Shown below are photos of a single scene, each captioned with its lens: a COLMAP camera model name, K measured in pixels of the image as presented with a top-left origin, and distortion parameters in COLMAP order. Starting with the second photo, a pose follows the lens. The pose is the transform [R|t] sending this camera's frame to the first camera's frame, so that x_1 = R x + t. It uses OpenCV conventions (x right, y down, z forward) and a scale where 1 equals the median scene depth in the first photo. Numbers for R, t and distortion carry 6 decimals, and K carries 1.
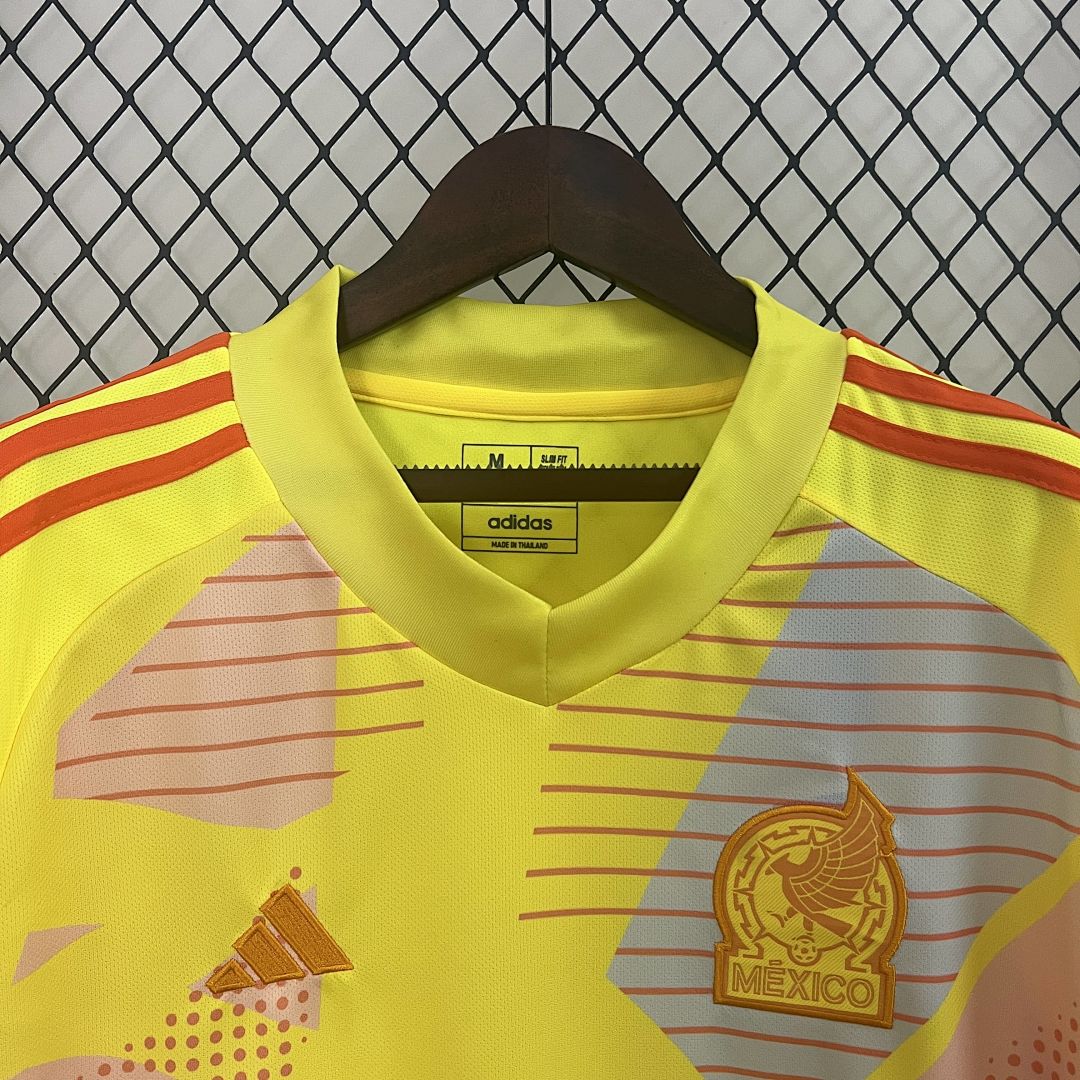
lens RADIAL K [[1066.8, 0, 528.4], [0, 1066.8, 548.3], [0, 0, 1]] dist [-0.011100, 0.000000]
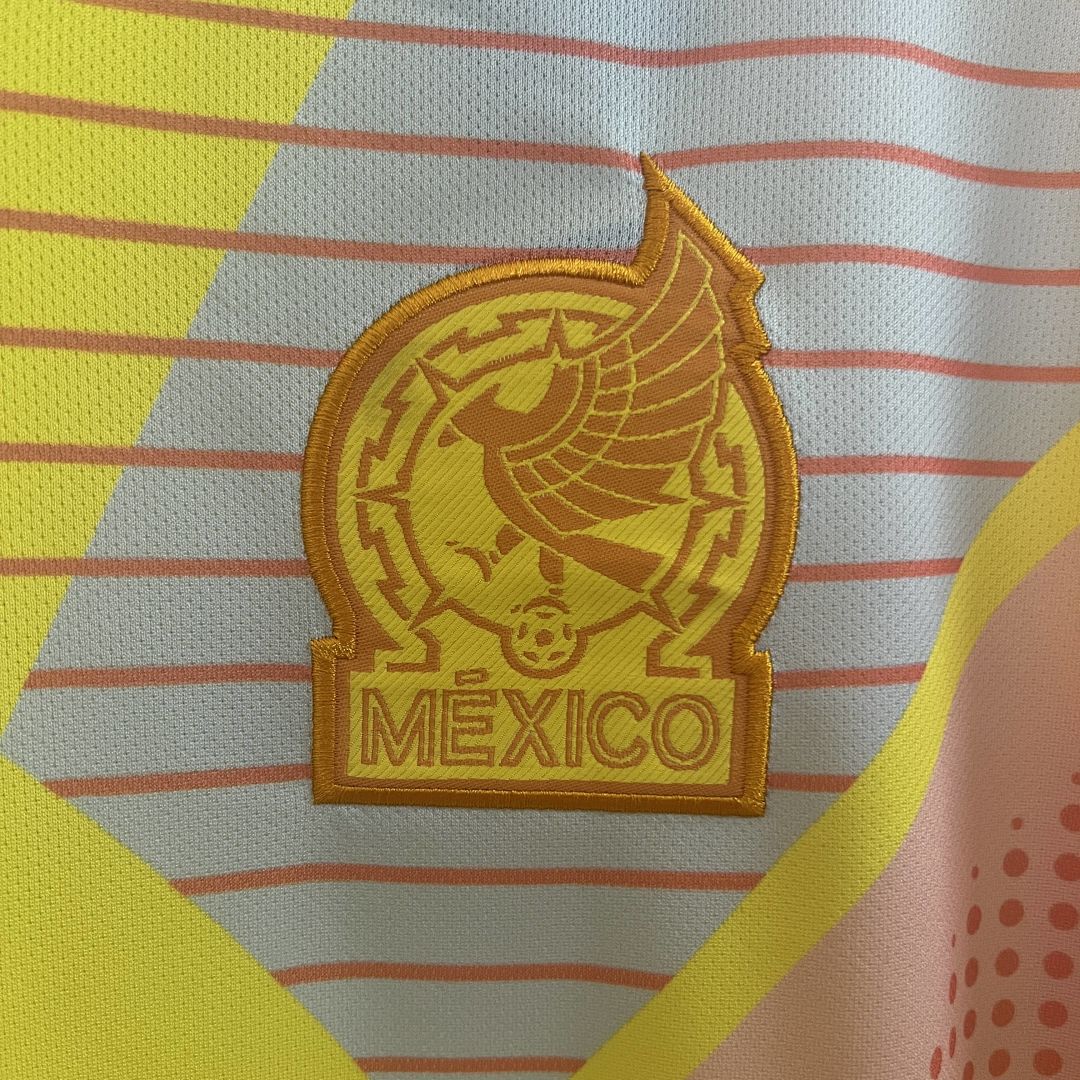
lens RADIAL K [[1066.8, 0, 543.0], [0, 1066.8, 530.0], [0, 0, 1]] dist [-0.011100, 0.000000]
pose [[0.970694, -0.032180, 0.238153, 0.169571], [0.019995, 0.998373, 0.053406, 0.319821], [-0.239484, -0.047079, 0.969758, 0.631995]]
